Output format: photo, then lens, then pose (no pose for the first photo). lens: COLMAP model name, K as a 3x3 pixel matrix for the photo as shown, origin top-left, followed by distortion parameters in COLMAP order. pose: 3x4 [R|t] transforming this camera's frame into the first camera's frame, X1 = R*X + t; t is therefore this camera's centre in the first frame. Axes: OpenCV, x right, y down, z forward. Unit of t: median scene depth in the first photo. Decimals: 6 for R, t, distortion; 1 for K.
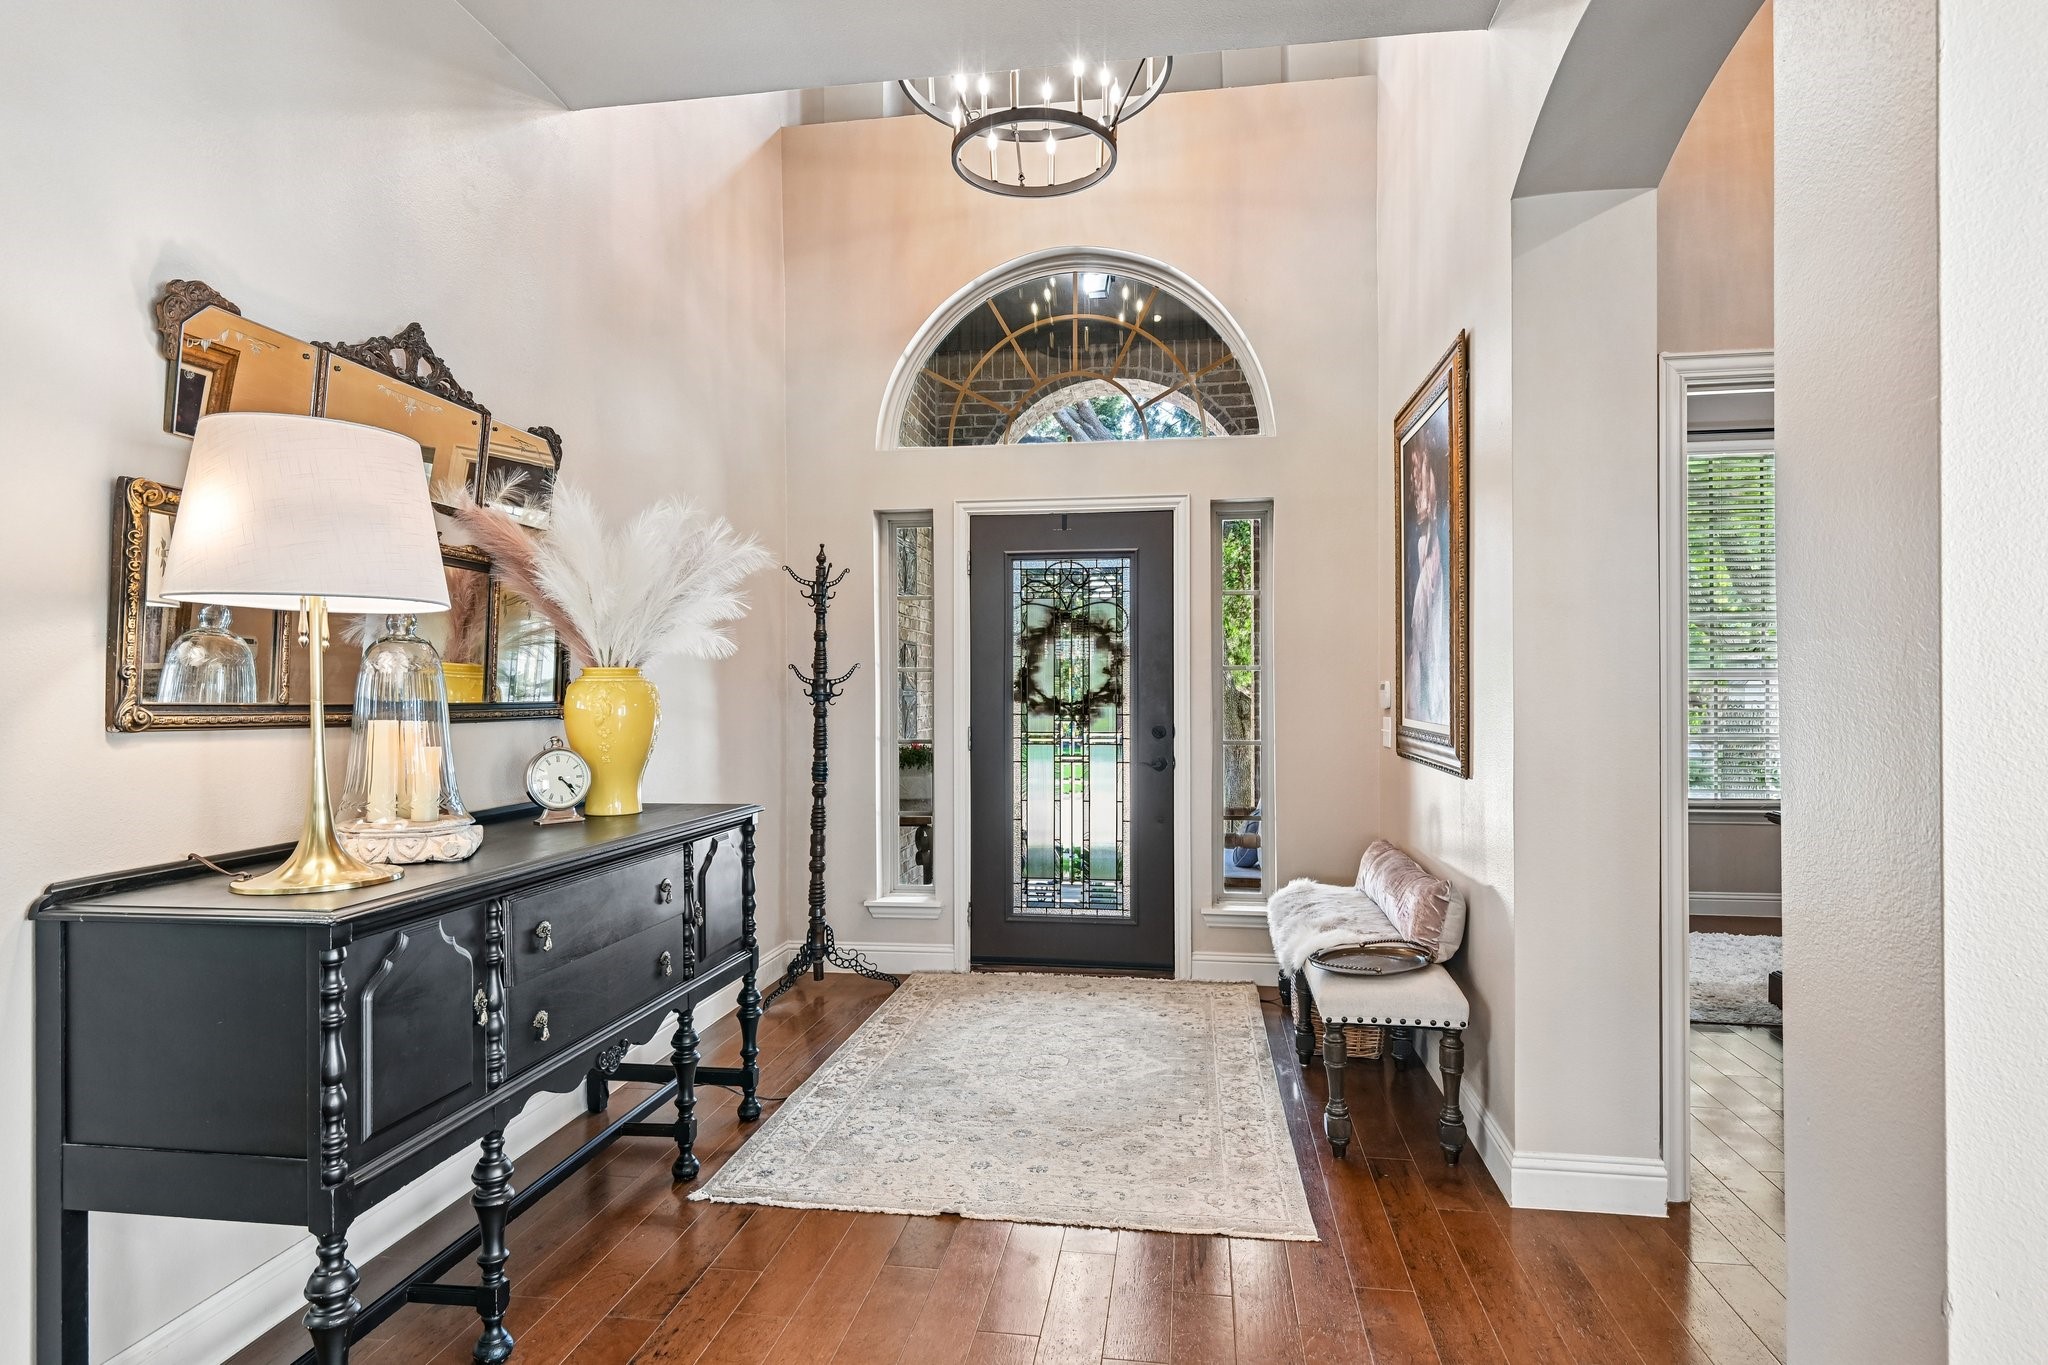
lens RADIAL K [[1057.7, 0, 1030.8], [0, 1057.7, 688.8], [0, 0, 1]] dist [0.012851, -0.009385]
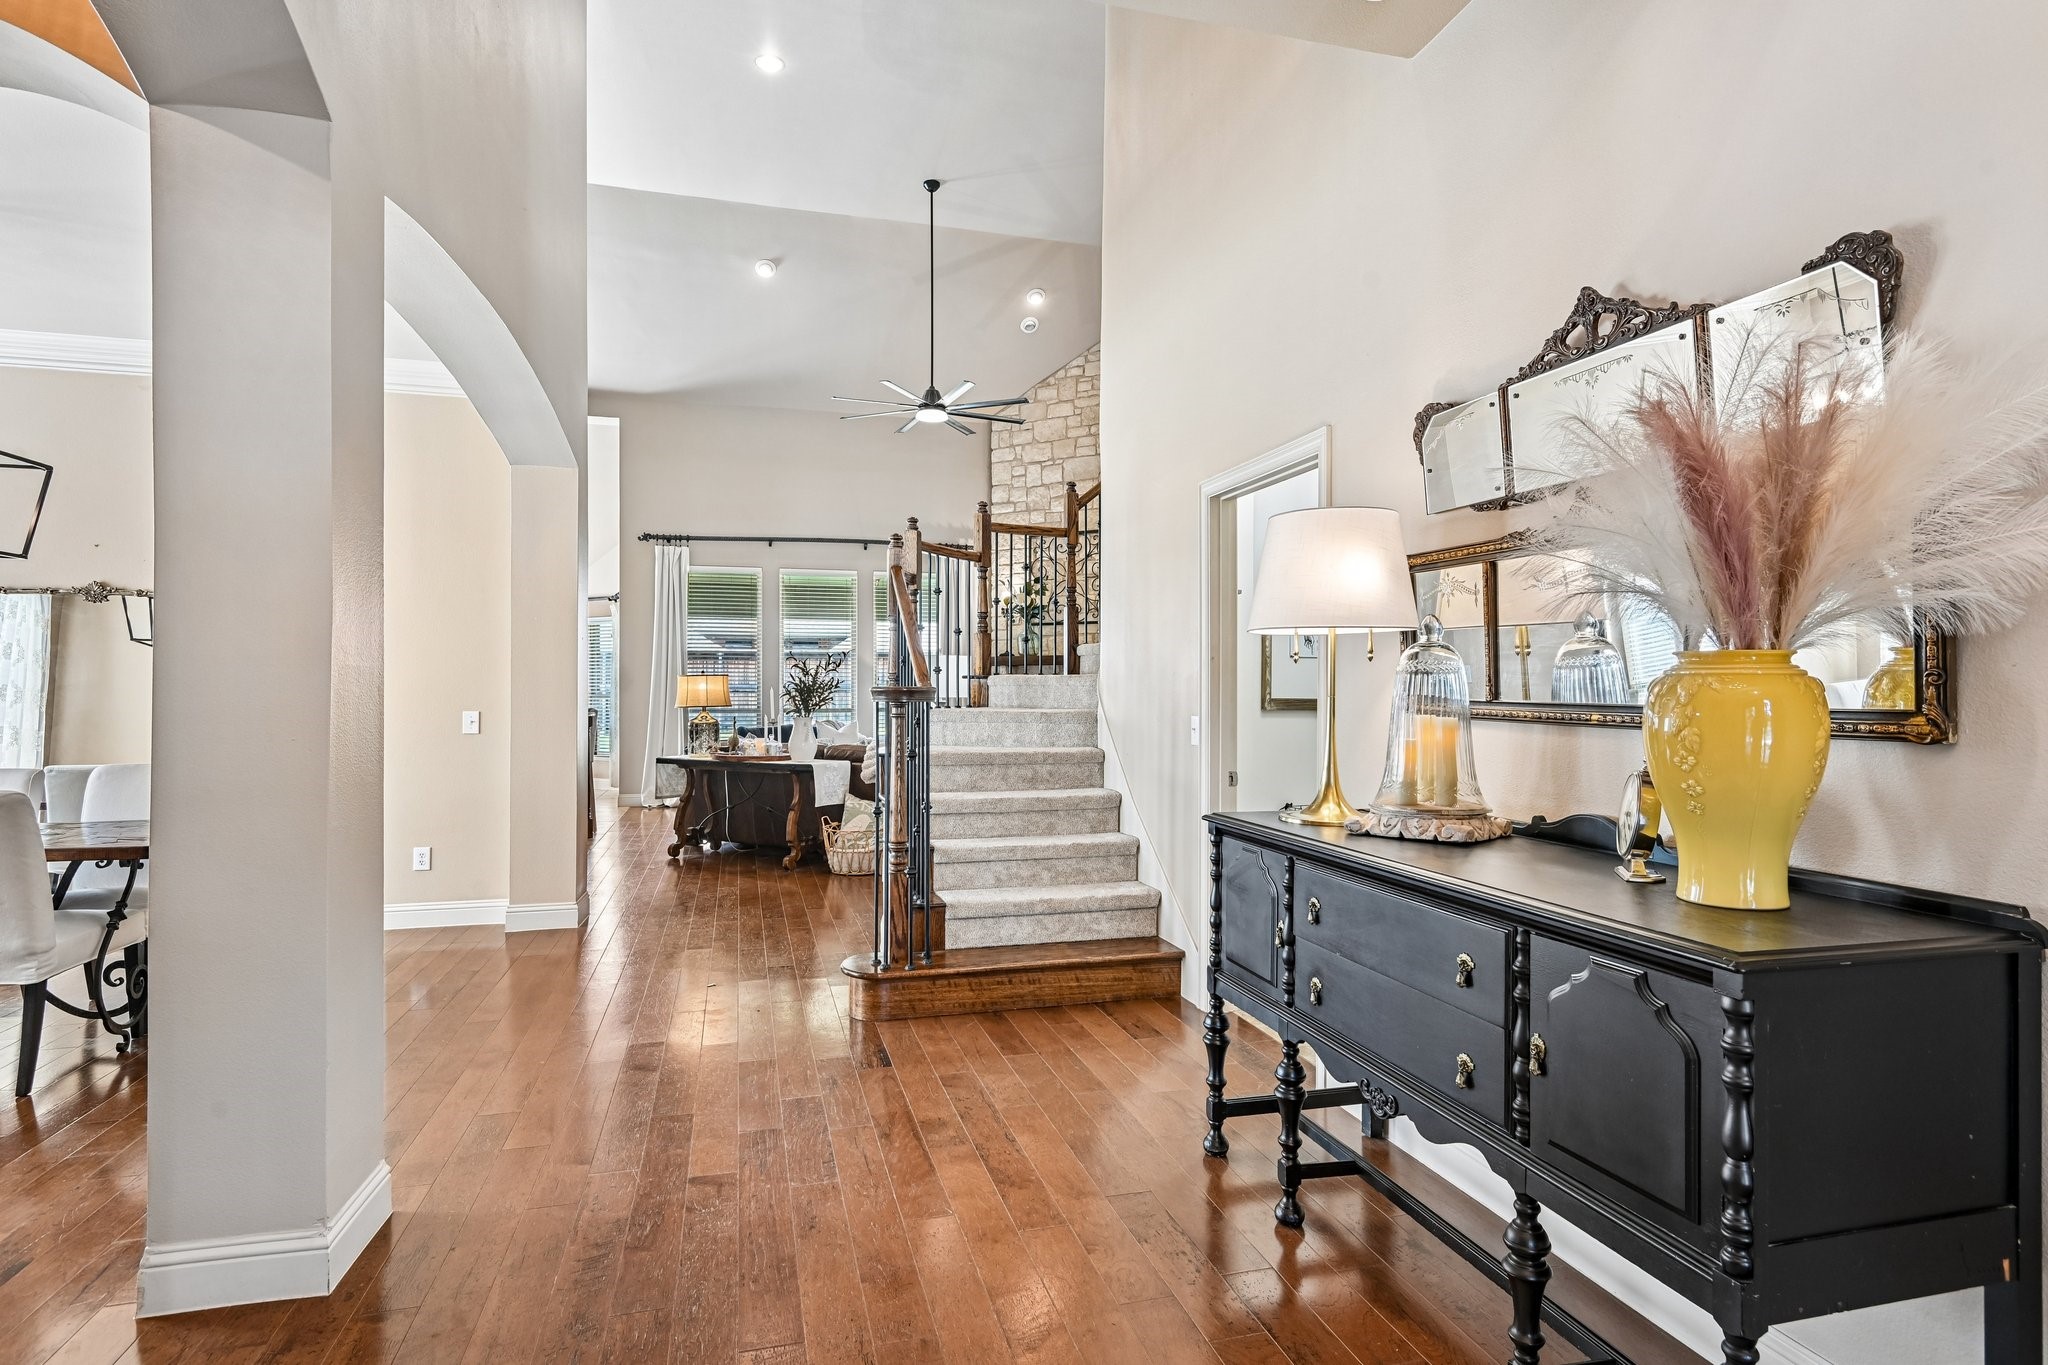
lens RADIAL K [[1057.7, 0, 1030.8], [0, 1057.7, 688.8], [0, 0, 1]] dist [0.012851, -0.009385]
pose [[-0.912015, -0.000622, -0.410156, 0.223484], [-0.000025, 0.999999, -0.001461, -0.000013], [0.410157, -0.001322, -0.912014, 1.630684]]
